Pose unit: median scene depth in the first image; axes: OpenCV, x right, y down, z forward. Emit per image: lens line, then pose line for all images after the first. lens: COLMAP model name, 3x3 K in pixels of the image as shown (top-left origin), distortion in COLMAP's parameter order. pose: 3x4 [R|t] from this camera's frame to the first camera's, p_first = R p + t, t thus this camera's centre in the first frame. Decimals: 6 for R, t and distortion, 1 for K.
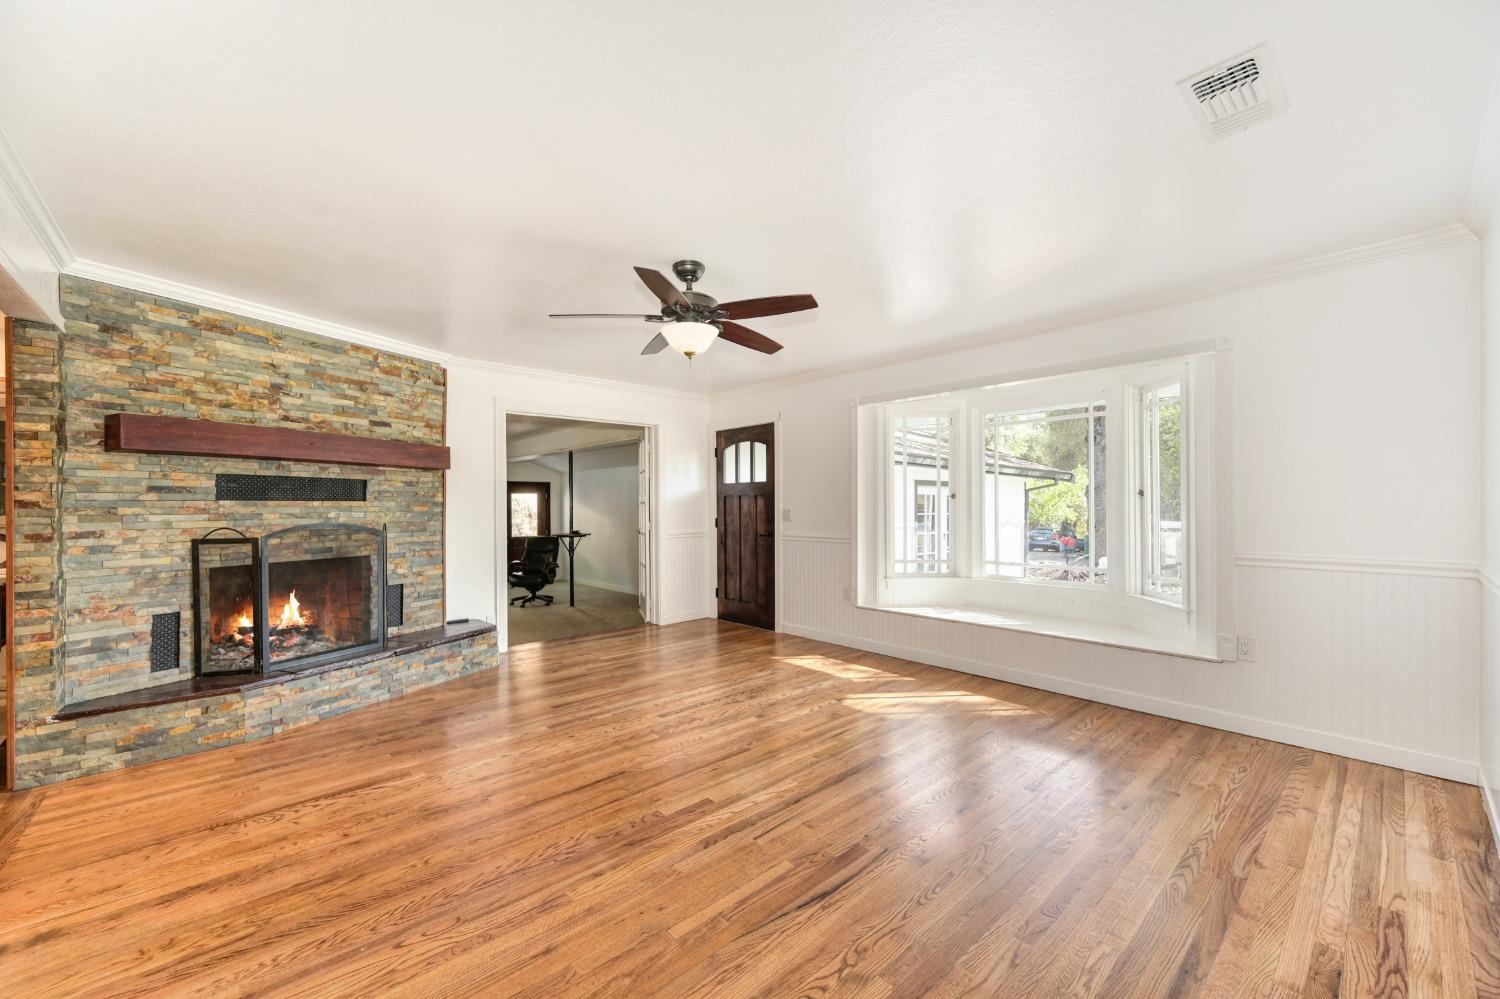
lens RADIAL K [[588.9, 0, 746.3], [0, 588.9, 504.3], [0, 0, 1]] dist [-0.001084, 0.000442]
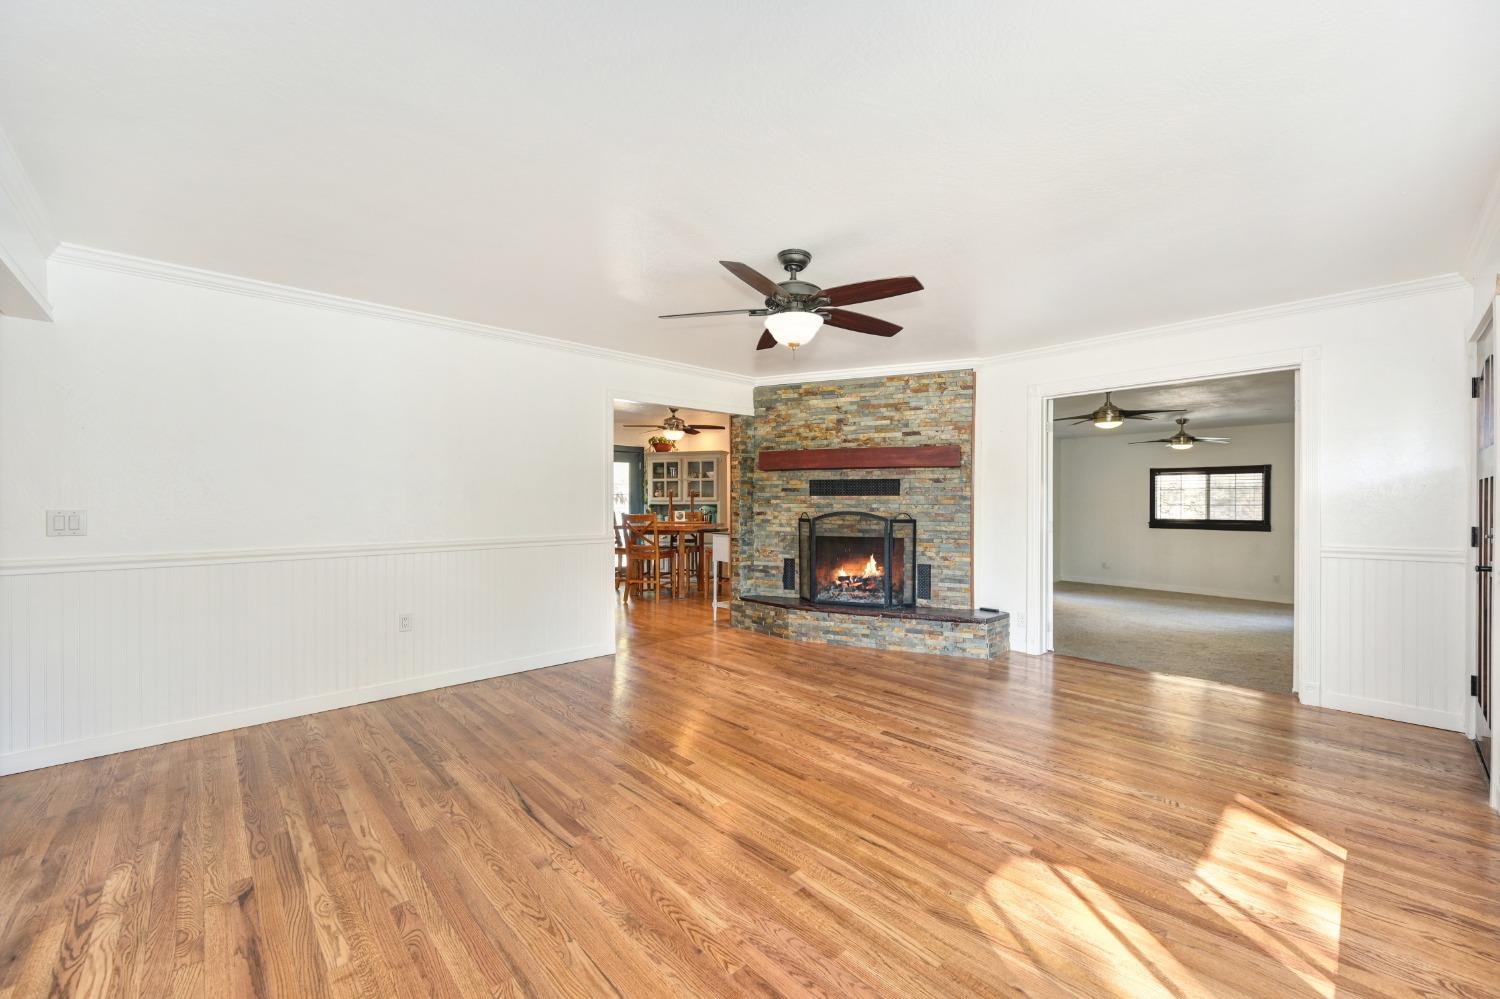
lens RADIAL K [[588.9, 0, 760.2], [0, 588.9, 500.2], [0, 0, 1]] dist [-0.001084, 0.000442]
pose [[0.032493, 0.005061, -0.999459, 0.731006], [0.002037, 0.999985, 0.005130, -0.002873], [0.999470, -0.002203, 0.032482, 0.758411]]
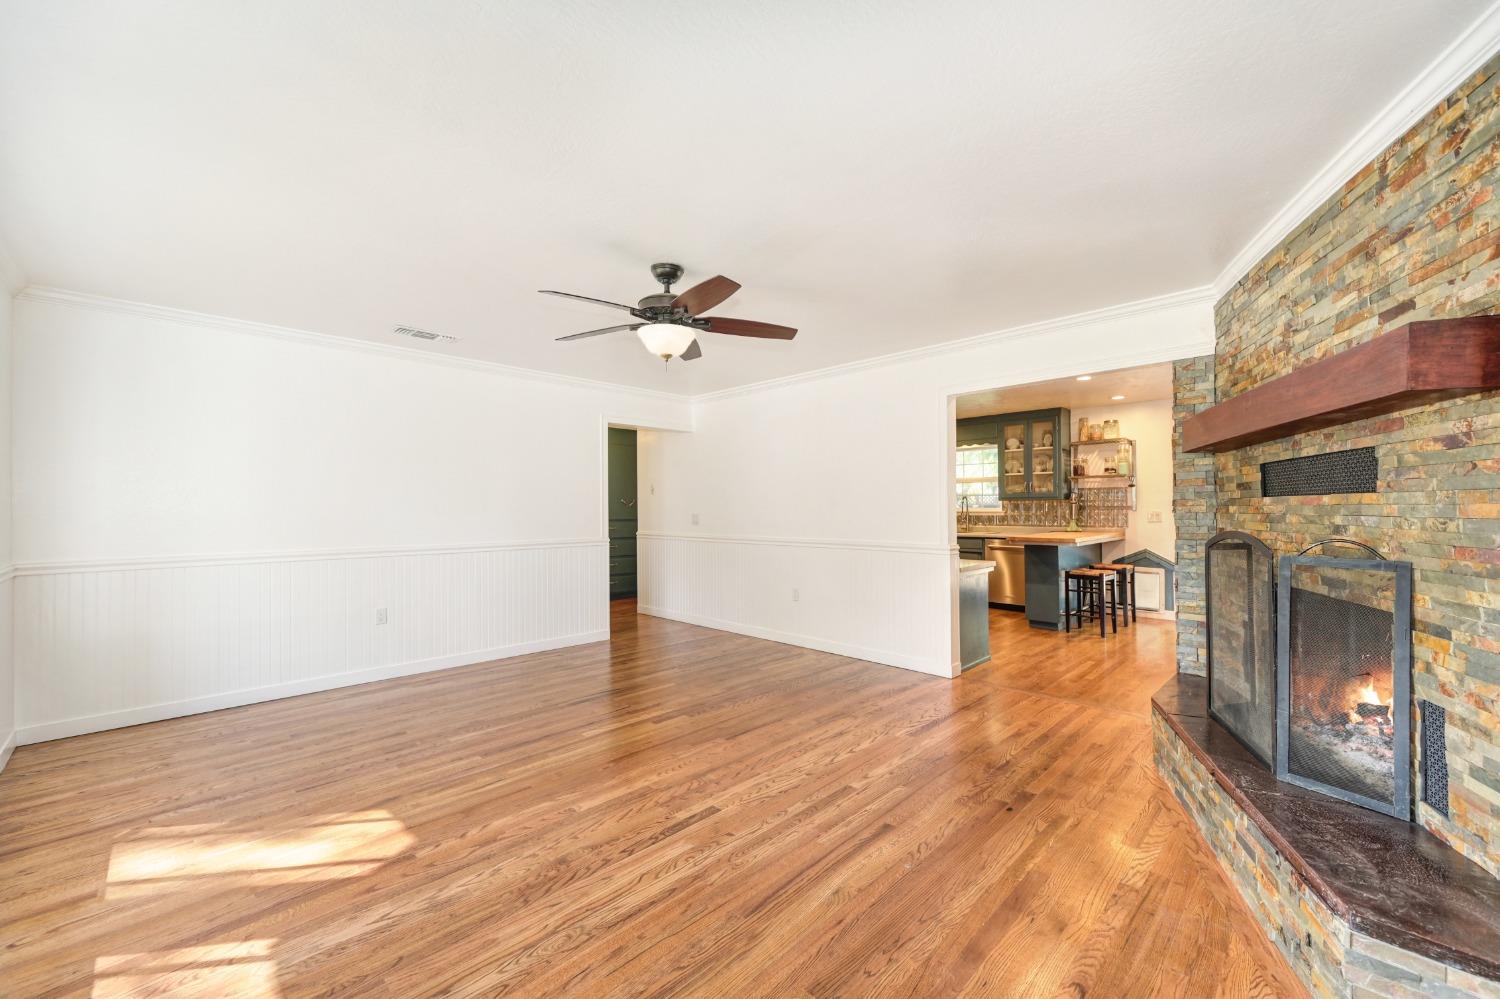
lens RADIAL K [[588.9, 0, 750.8], [0, 588.9, 500.3], [0, 0, 1]] dist [-0.001084, 0.000442]
pose [[-0.998099, 0.009638, -0.060869, -0.144543], [0.010686, 0.999800, -0.016916, 0.003973], [0.060693, -0.017534, -0.998002, 1.661284]]
